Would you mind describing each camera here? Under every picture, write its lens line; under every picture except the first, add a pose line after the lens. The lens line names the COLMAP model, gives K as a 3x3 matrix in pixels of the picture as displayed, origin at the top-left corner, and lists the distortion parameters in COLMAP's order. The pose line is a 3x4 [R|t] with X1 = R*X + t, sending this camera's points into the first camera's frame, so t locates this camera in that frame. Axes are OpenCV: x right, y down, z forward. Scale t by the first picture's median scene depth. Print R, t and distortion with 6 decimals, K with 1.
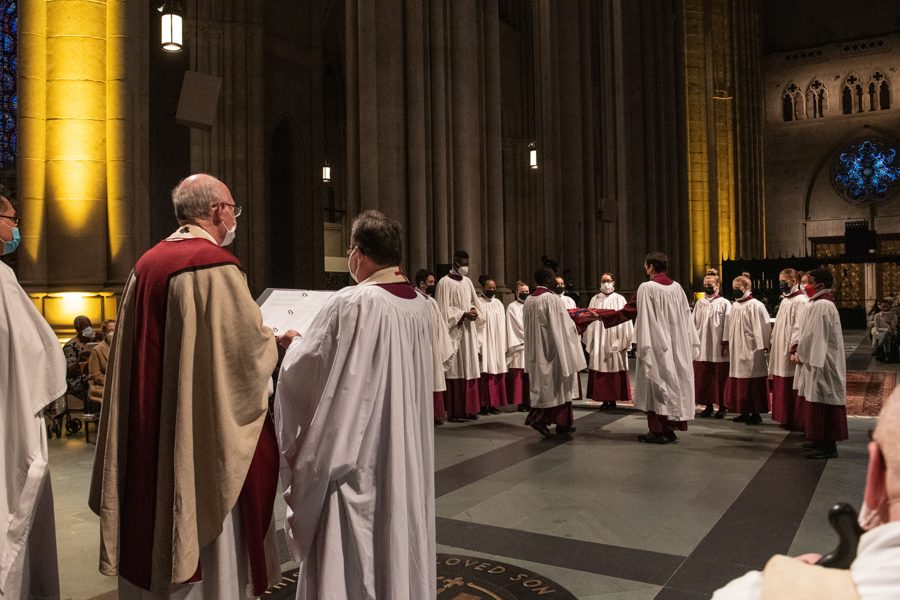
lens RADIAL K [[787.6, 0, 446.7], [0, 787.6, 286.7], [0, 0, 1]] dist [-0.065204, 0.009959]
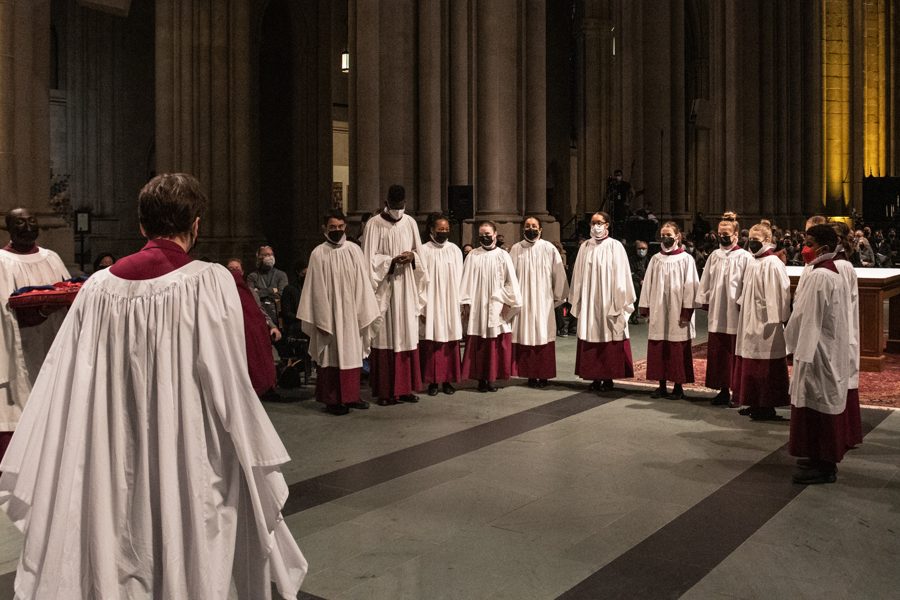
lens RADIAL K [[951.6, 0, 556.2], [0, 951.6, 227.4], [0, 0, 1]] dist [-0.102710, -0.004640]
pose [[0.999152, 0.017009, -0.037490, 0.126434], [-0.015546, 0.999119, 0.038972, -0.024106], [0.038120, -0.038356, 0.998537, 0.051520]]
